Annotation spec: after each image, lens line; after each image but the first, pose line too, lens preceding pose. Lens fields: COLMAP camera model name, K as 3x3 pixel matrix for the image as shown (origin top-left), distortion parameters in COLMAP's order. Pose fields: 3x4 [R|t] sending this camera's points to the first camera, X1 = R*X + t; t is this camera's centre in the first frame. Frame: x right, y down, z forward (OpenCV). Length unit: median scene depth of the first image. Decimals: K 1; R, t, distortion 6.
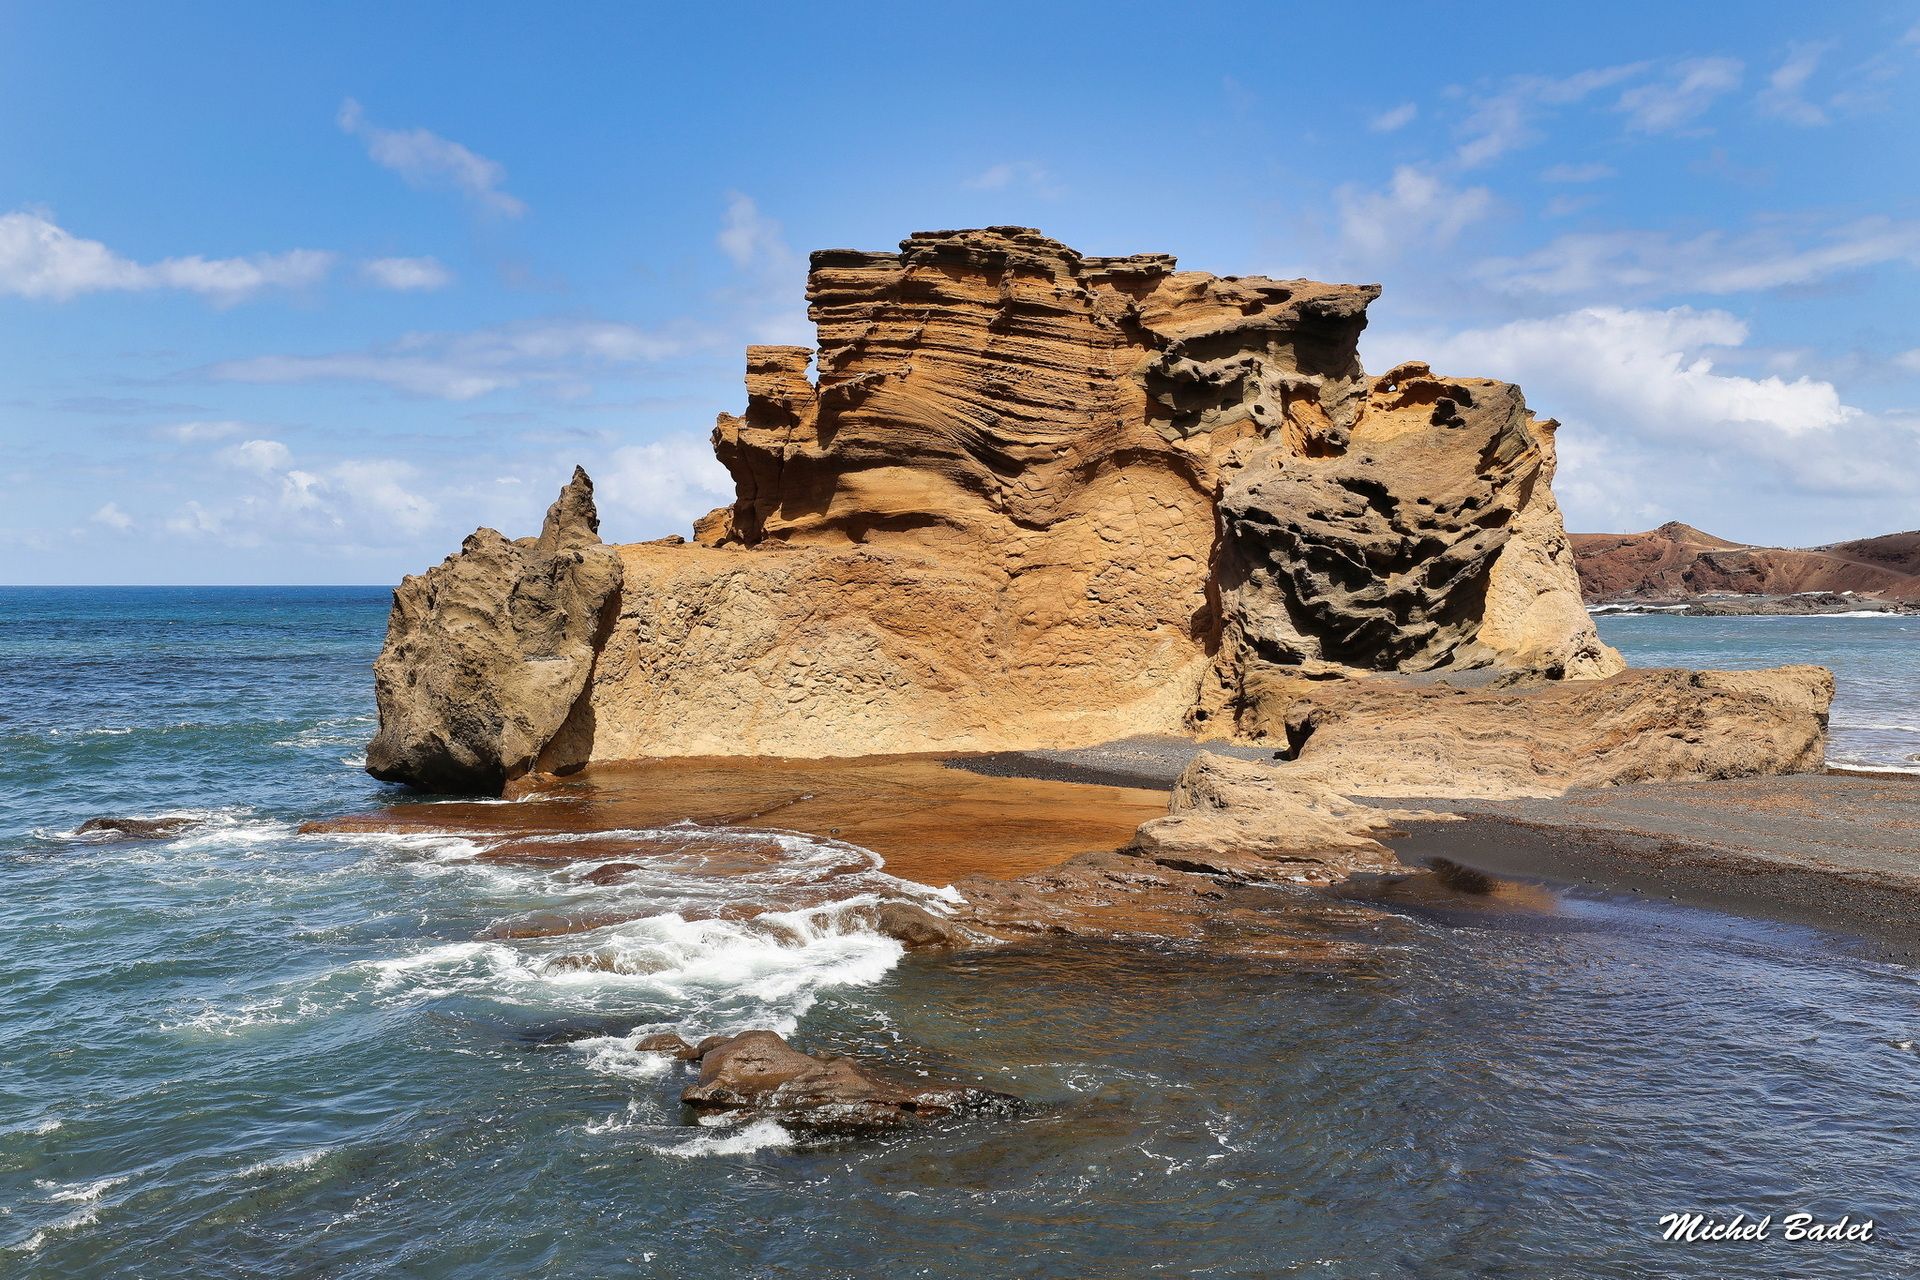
lens RADIAL K [[1407.2, 0, 960.0], [0, 1407.2, 640.0], [0, 0, 1]] dist [-0.029087, -0.004287]
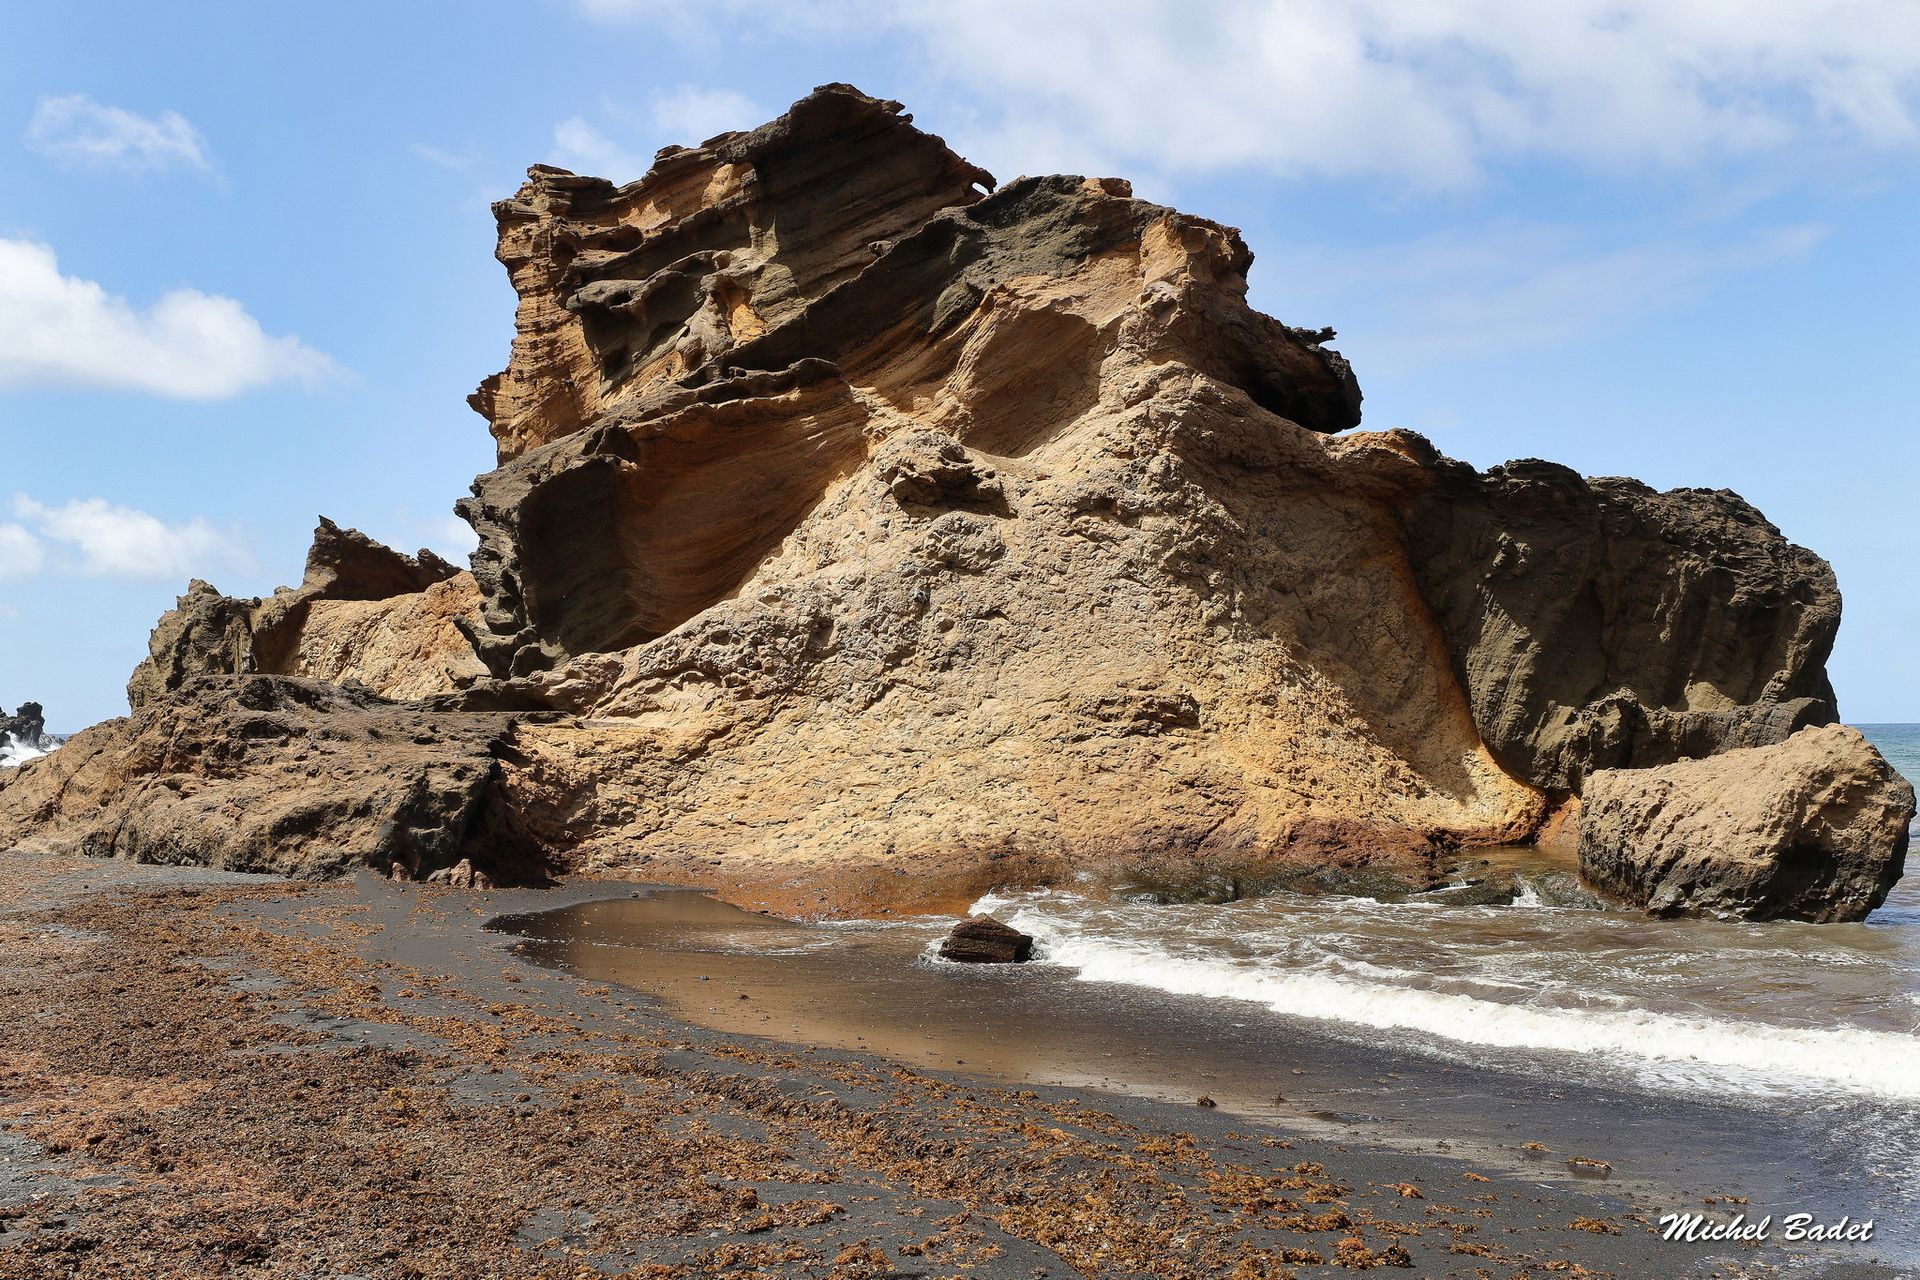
lens RADIAL K [[1970.4, 0, 969.9], [0, 1970.4, 636.2], [0, 0, 1]] dist [0.015958, 0.005634]
pose [[0.443661, -0.043121, -0.895157, 1.164414], [-0.027174, 0.997735, -0.061530, 0.039410], [0.895783, 0.051623, 0.441484, 0.741674]]
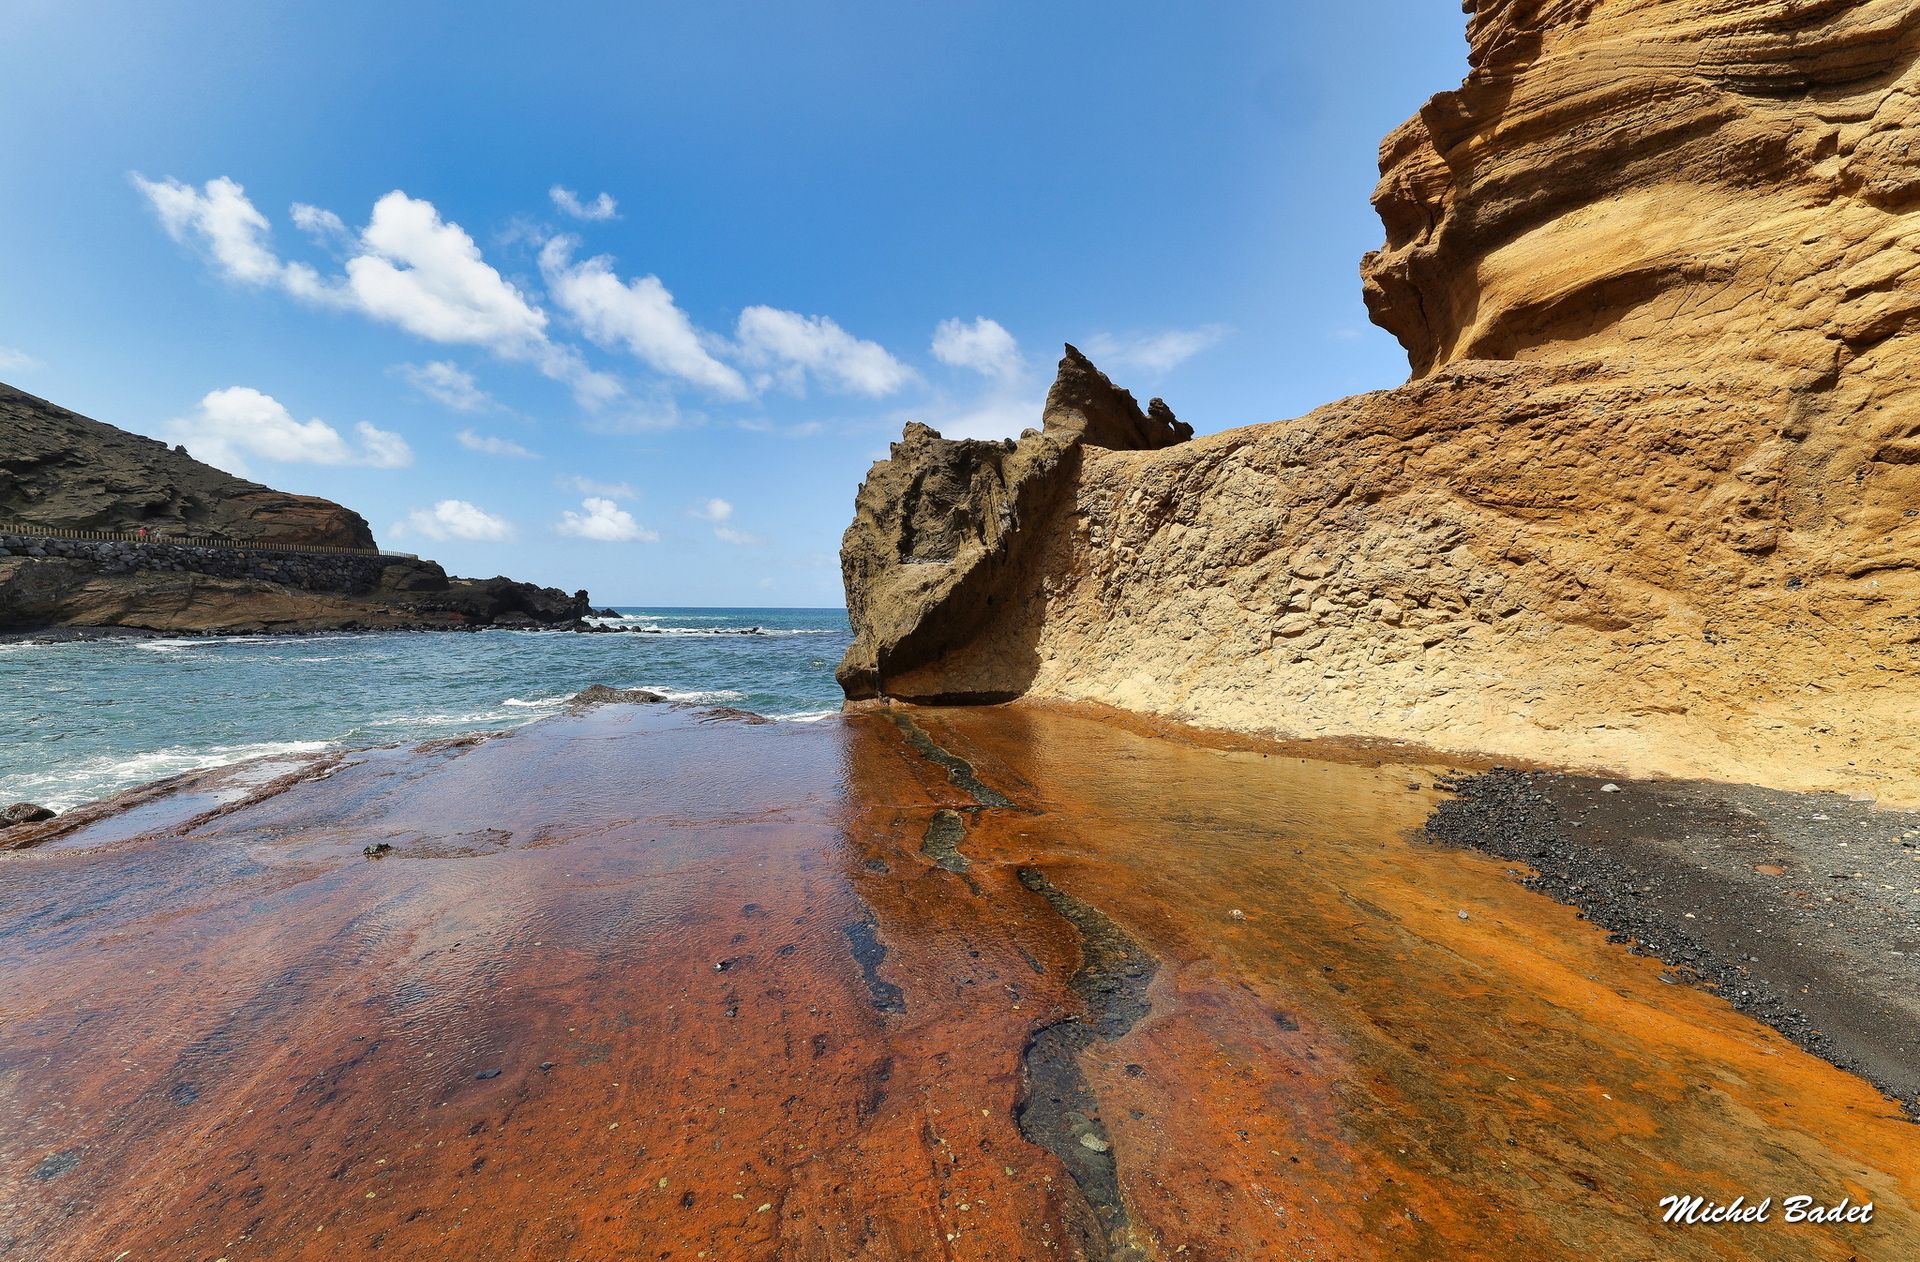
lens RADIAL K [[812.6, 0, 971.4], [0, 812.6, 630.6], [0, 0, 1]] dist [0.013175, -0.000088]
pose [[0.465152, 0.029327, -0.884745, 0.129773], [-0.035185, 0.999274, 0.014625, 0.040052], [0.884531, 0.024327, 0.465846, 0.681285]]
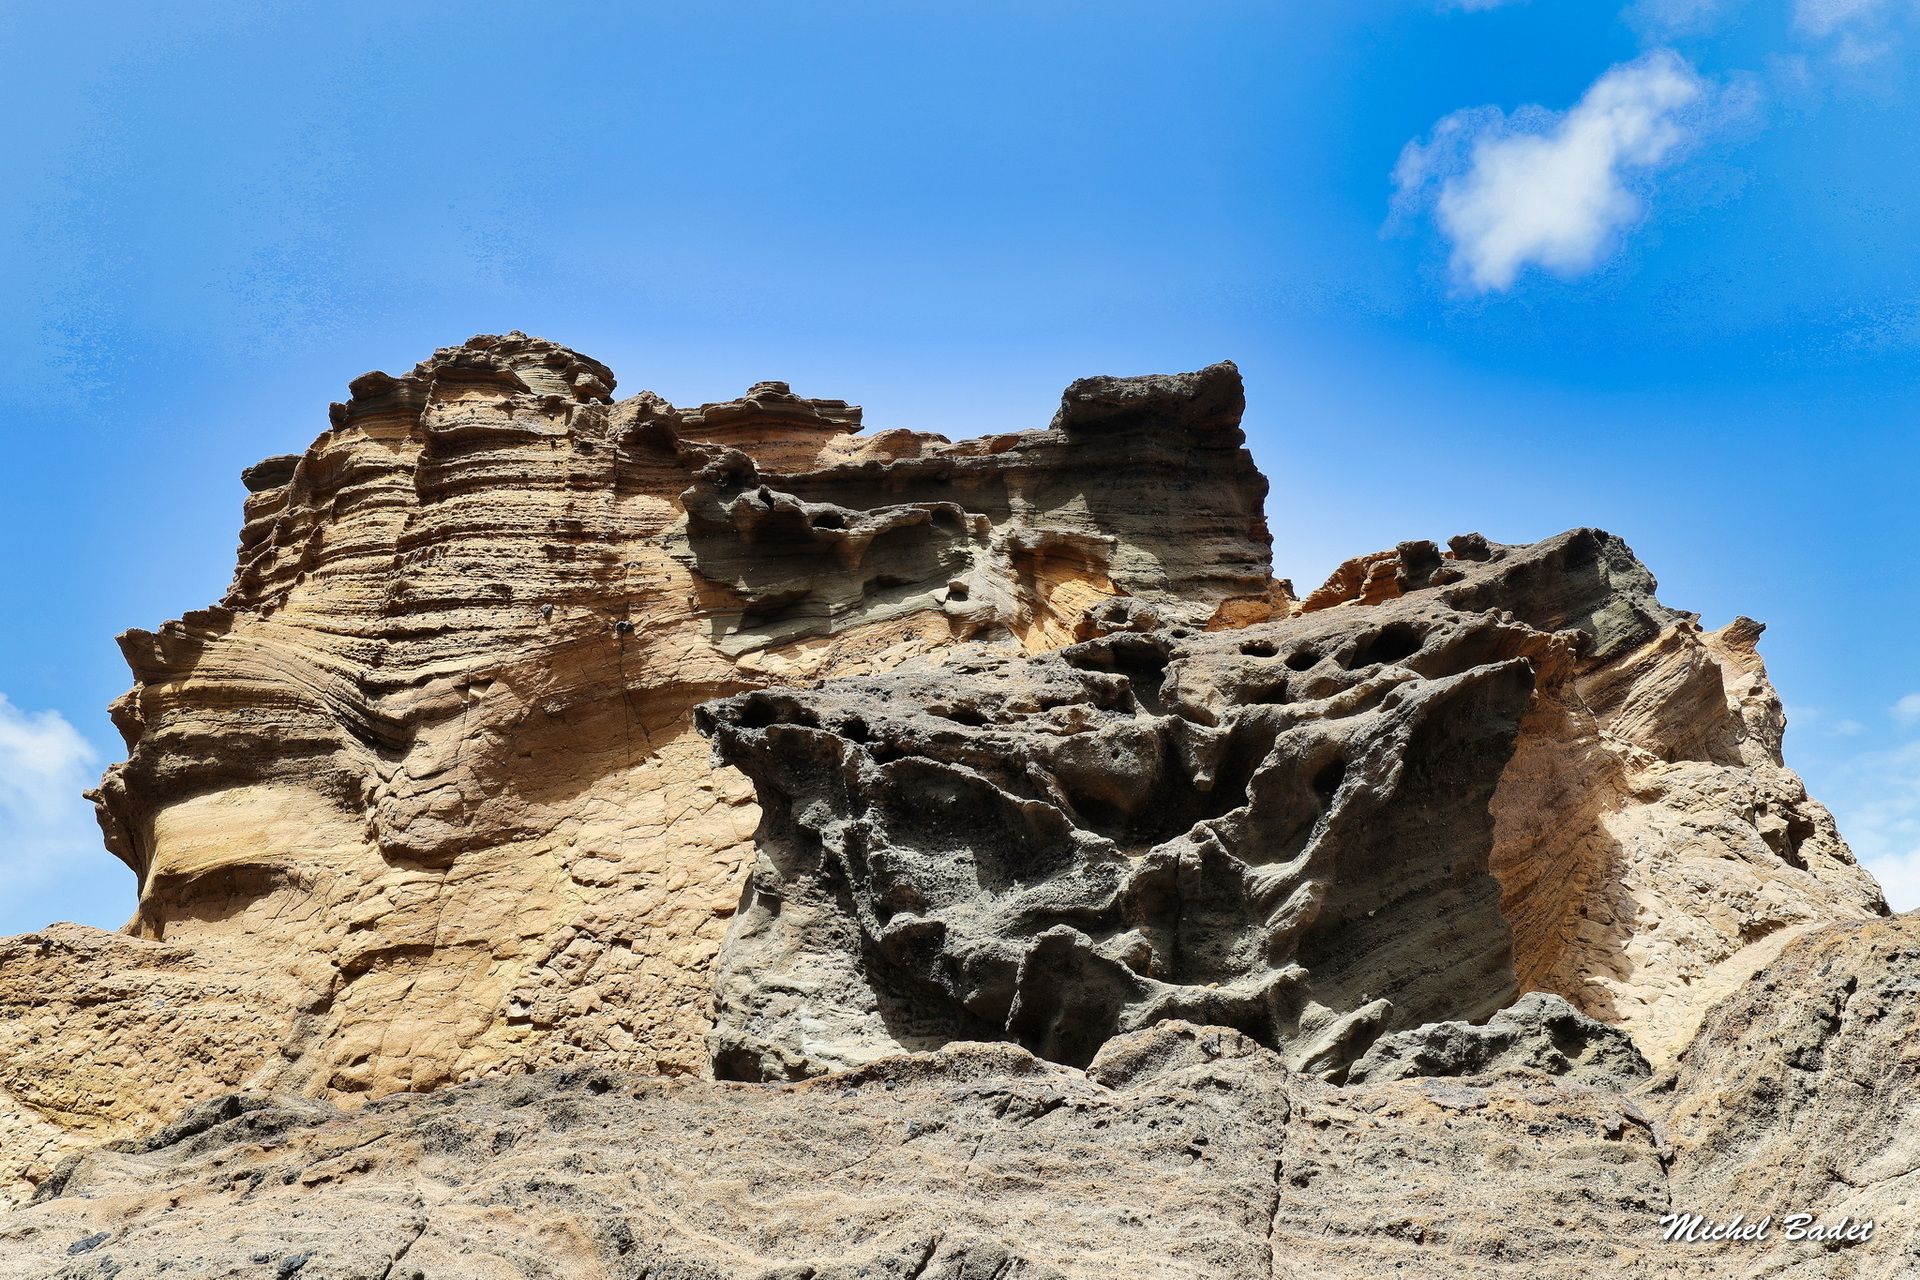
lens RADIAL K [[1322.1, 0, 960.0], [0, 1322.1, 640.0], [0, 0, 1]] dist [-0.003972, -0.001069]
pose [[0.962422, -0.132977, -0.236771, 0.326869], [0.003799, 0.878409, -0.477894, 0.057892], [0.271531, 0.459036, 0.845906, 0.671315]]
